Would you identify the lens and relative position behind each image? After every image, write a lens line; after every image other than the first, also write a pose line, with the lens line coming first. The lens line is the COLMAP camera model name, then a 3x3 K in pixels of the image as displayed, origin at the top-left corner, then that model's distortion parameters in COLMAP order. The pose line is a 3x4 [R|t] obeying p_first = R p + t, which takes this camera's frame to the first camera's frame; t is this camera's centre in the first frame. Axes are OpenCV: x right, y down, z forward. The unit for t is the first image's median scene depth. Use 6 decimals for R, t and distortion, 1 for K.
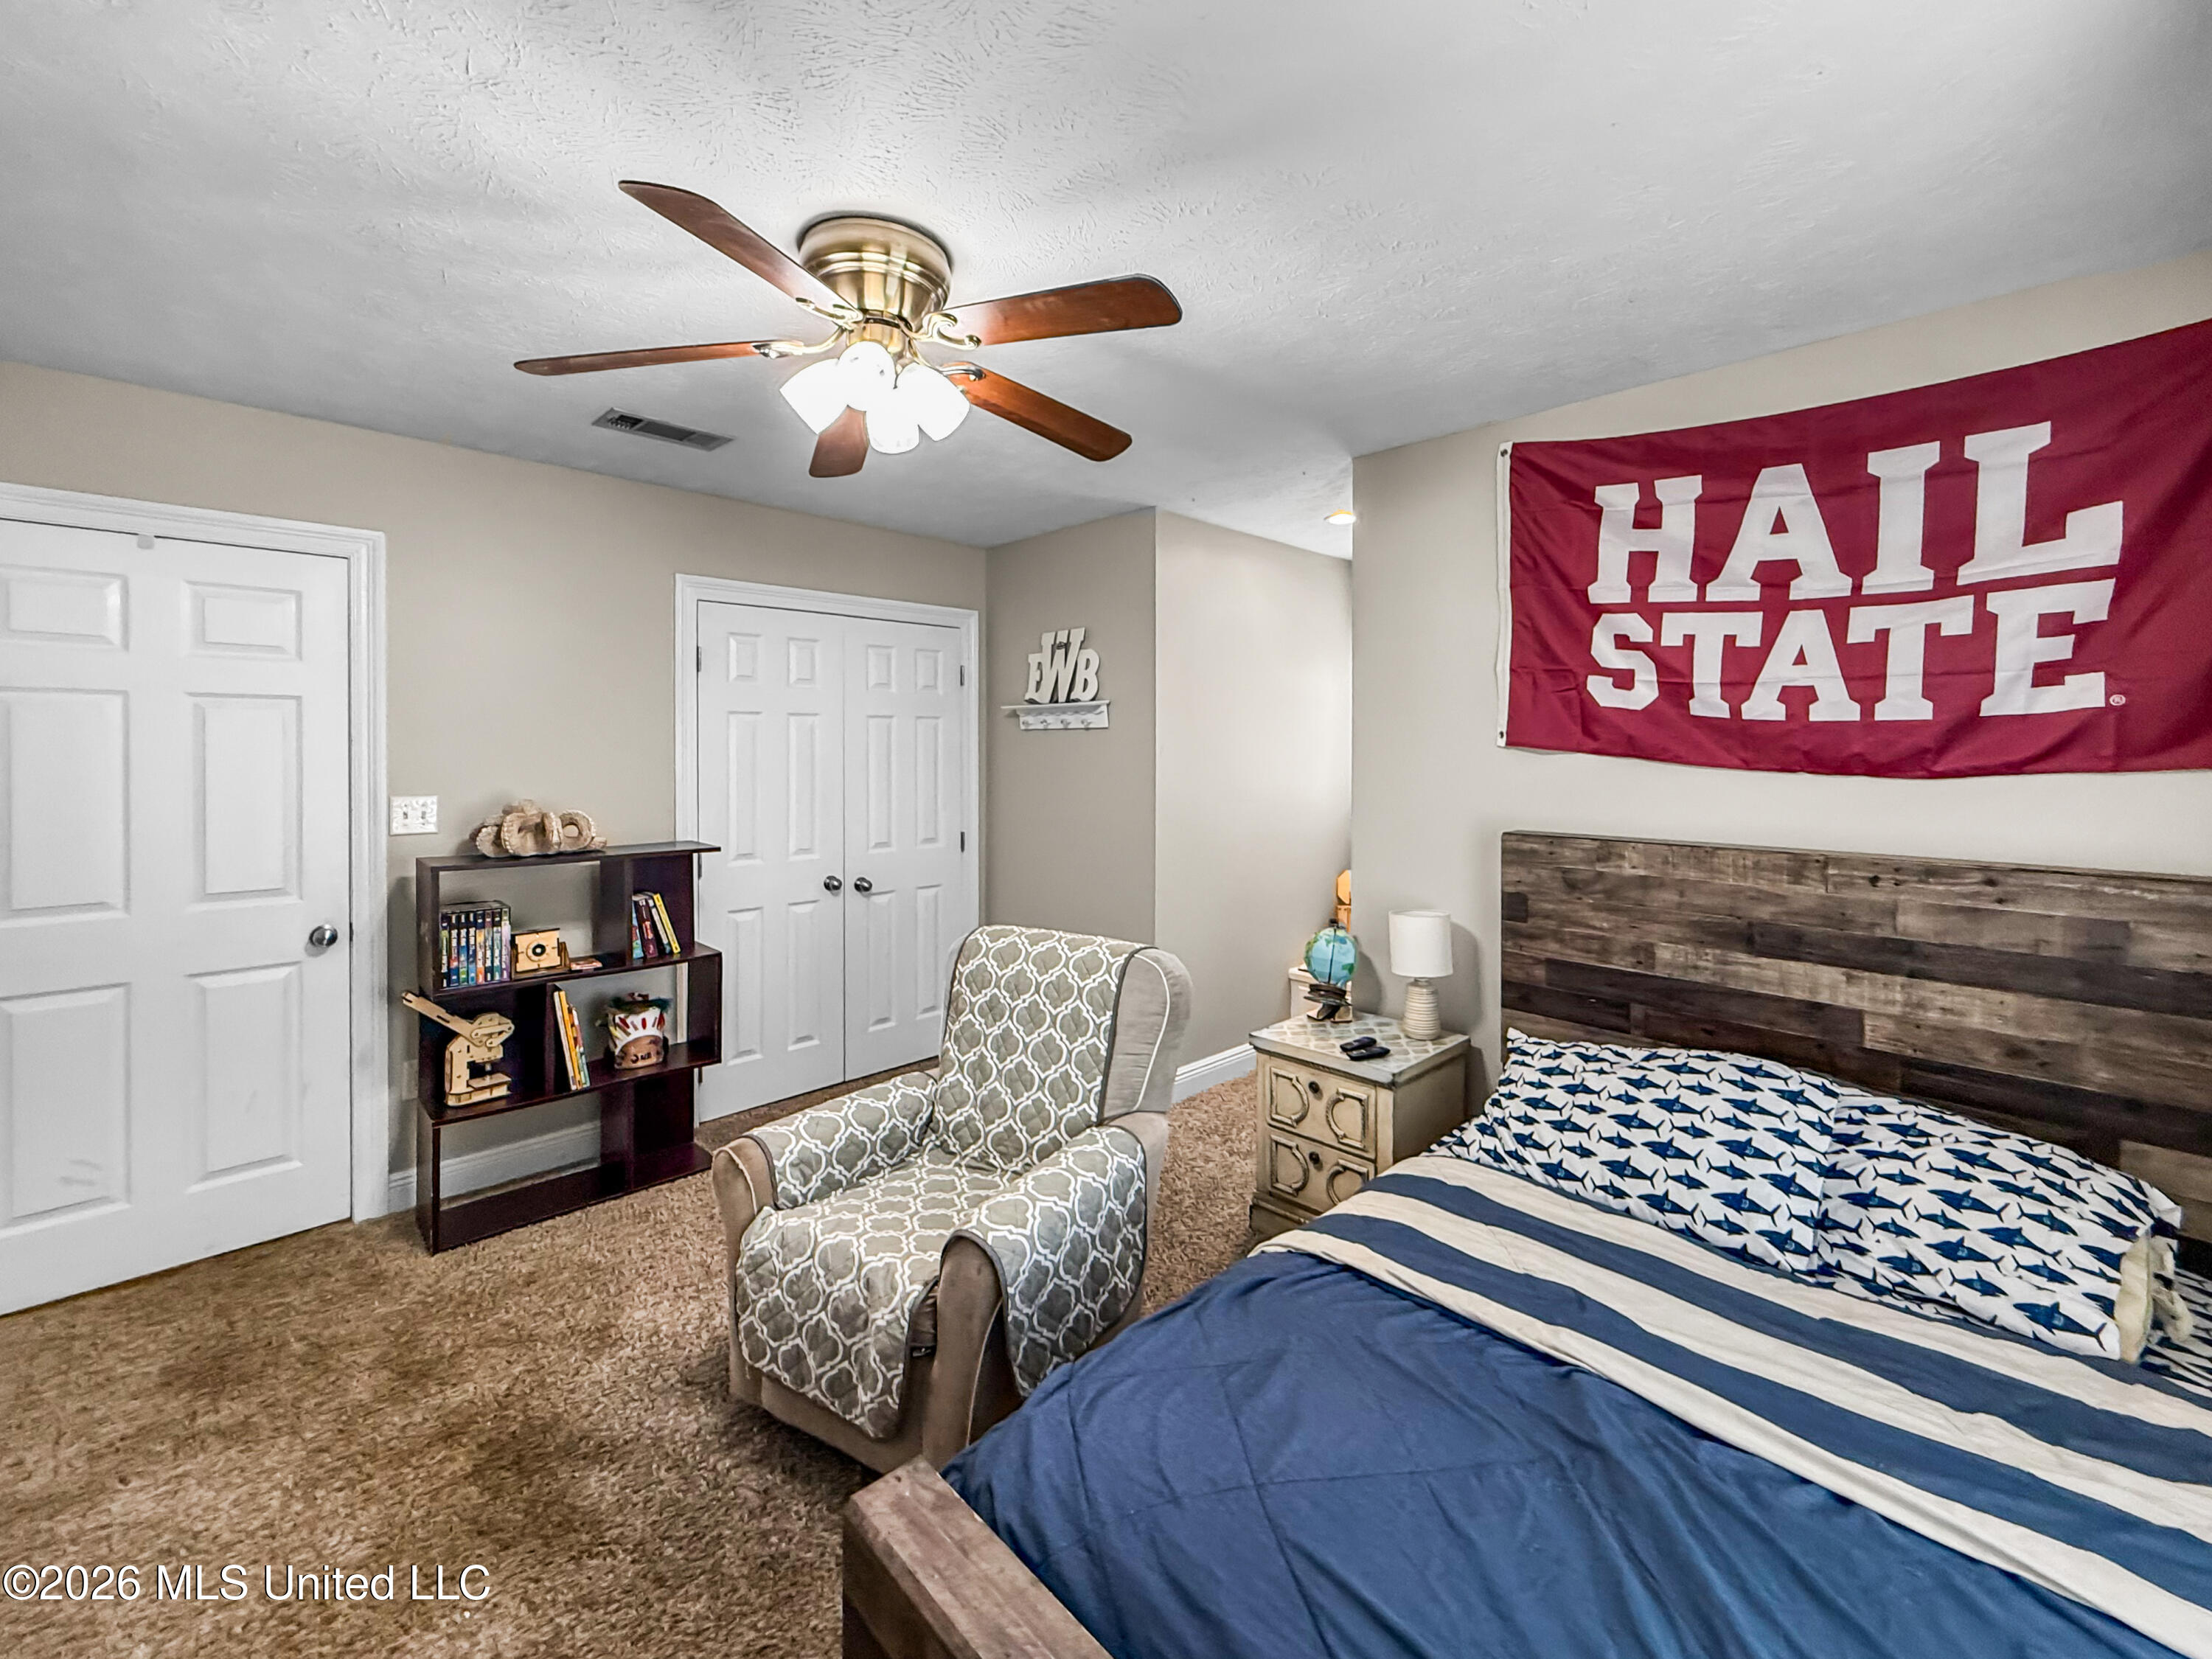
lens RADIAL K [[915.3, 0, 1117.1], [0, 915.3, 755.9], [0, 0, 1]] dist [-0.000744, -0.000262]
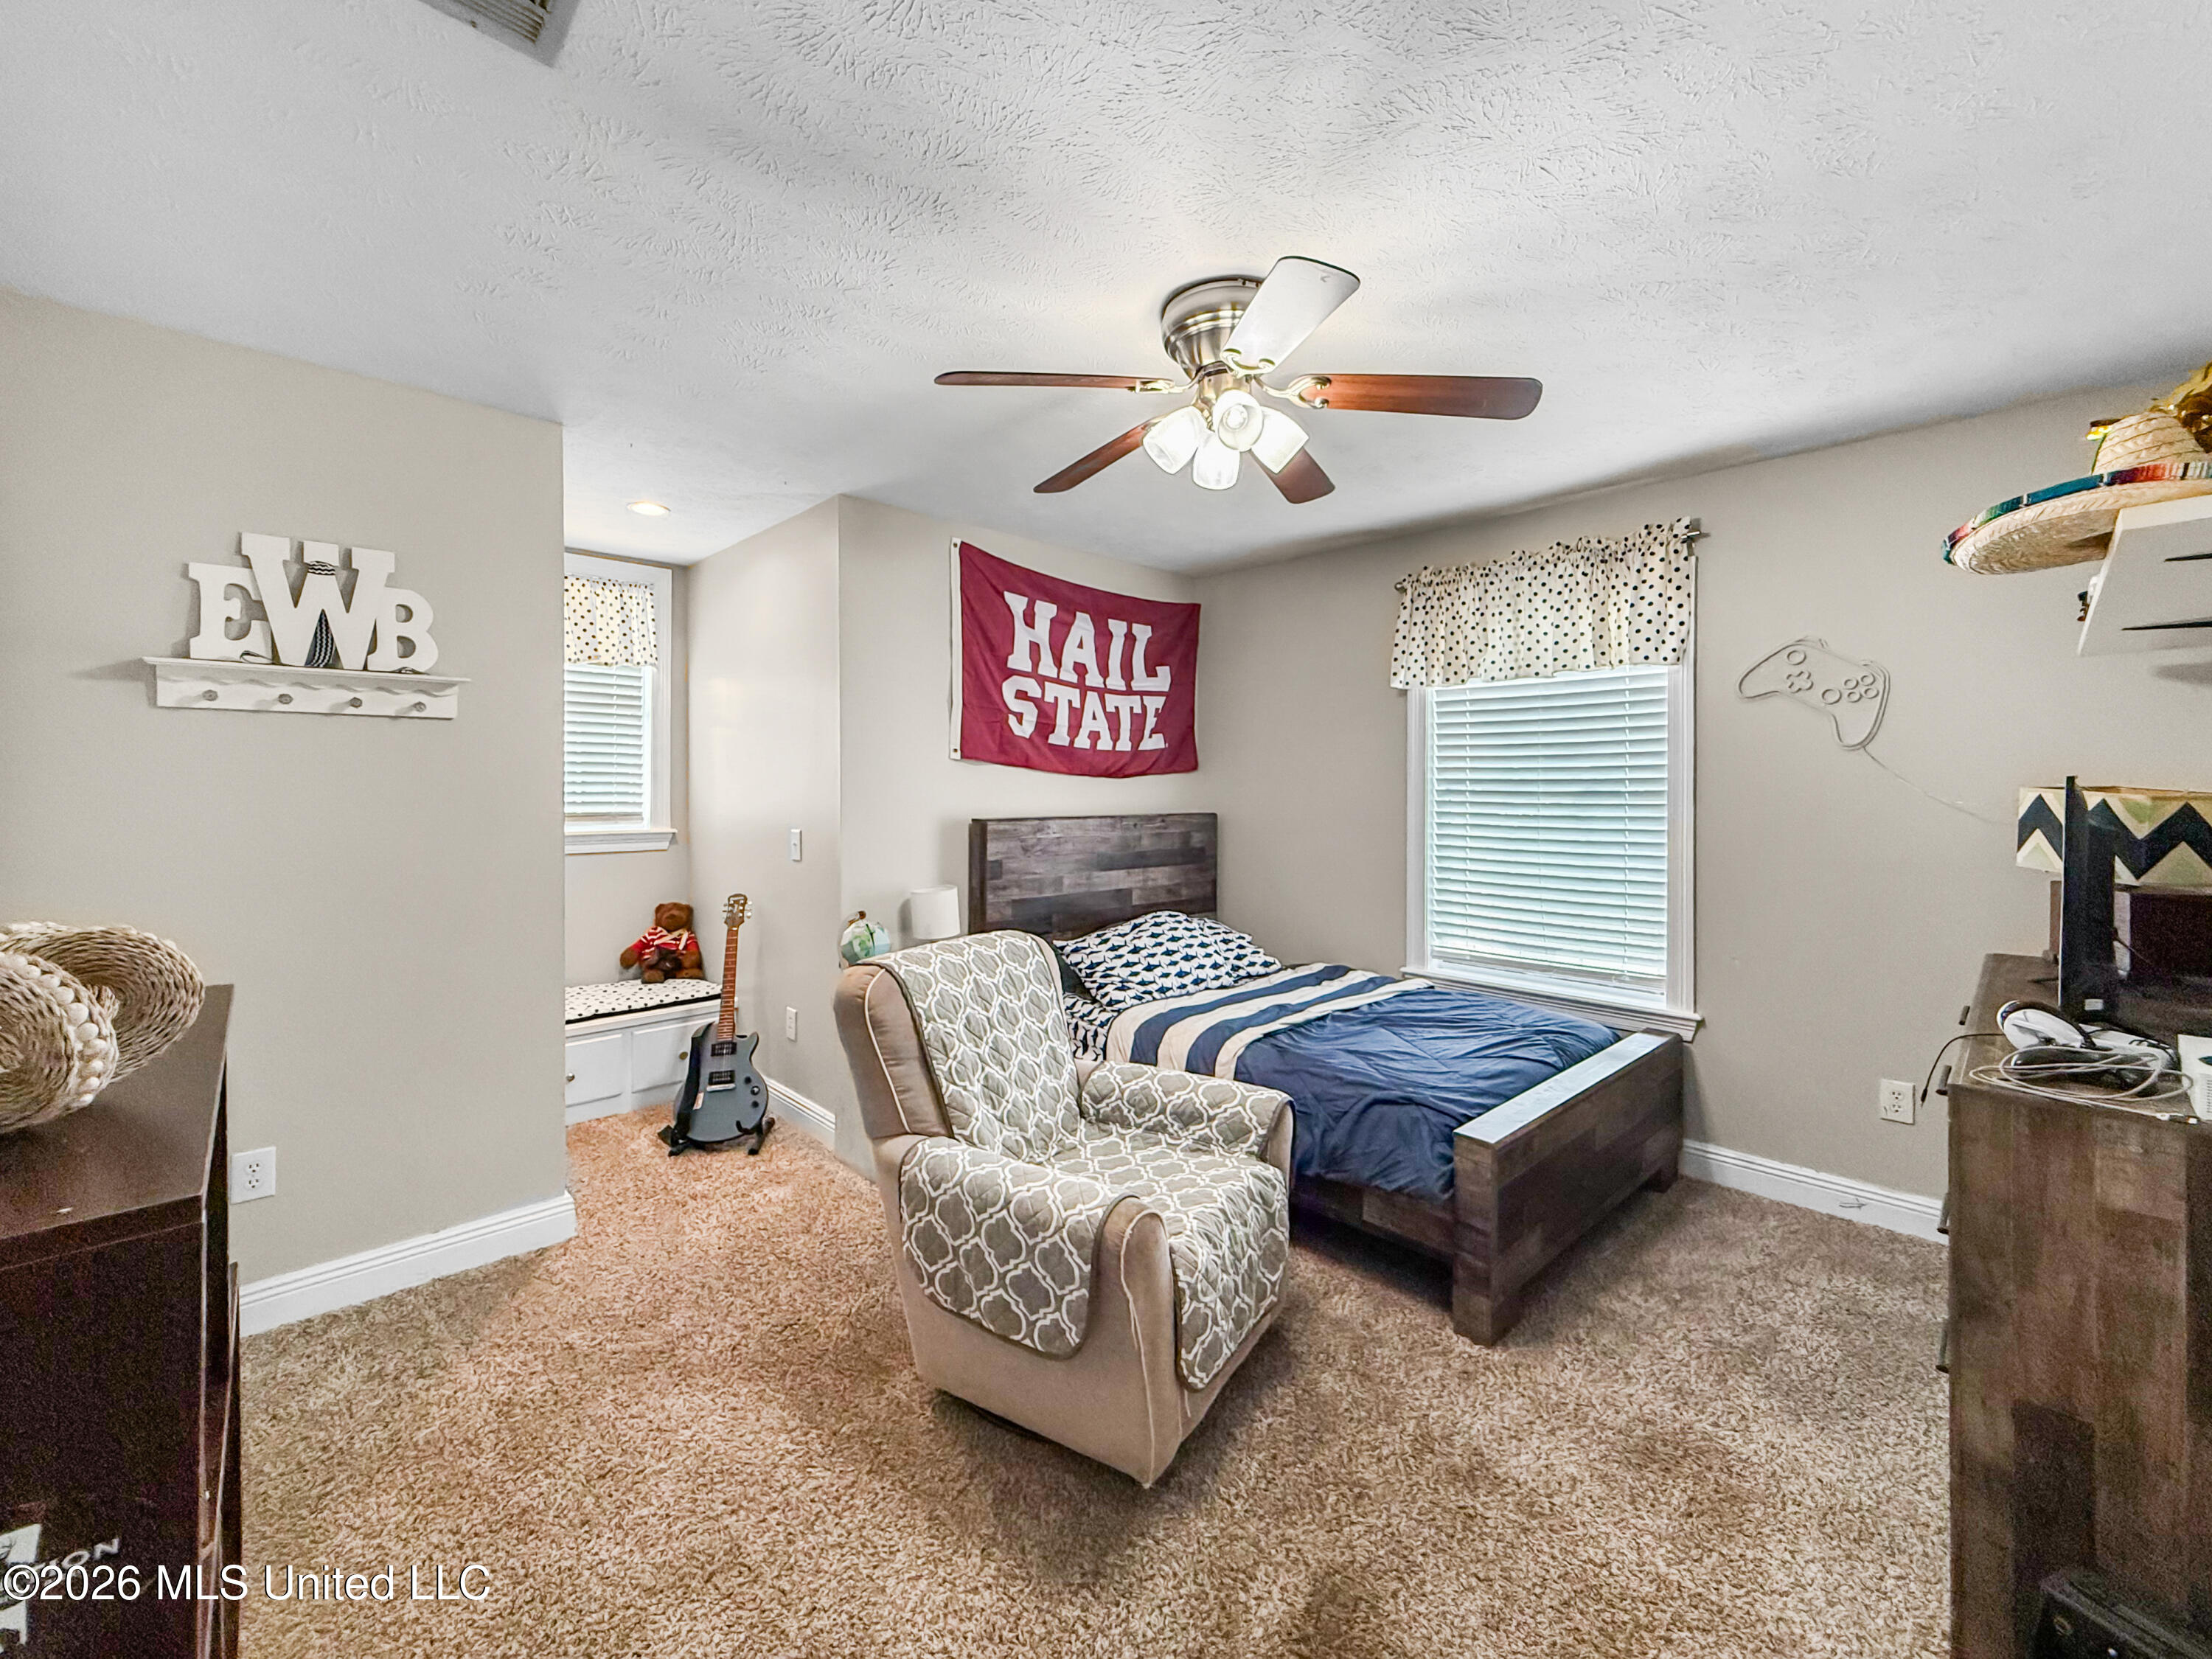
lens RADIAL K [[901.2, 0, 1099.9], [0, 901.2, 792.7], [0, 0, 1]] dist [0.000003, -0.000011]
pose [[0.027249, -0.021704, 0.999393, -1.135437], [-0.003265, 0.999757, 0.021801, 0.012362], [-0.999623, -0.003857, 0.027171, 0.913338]]
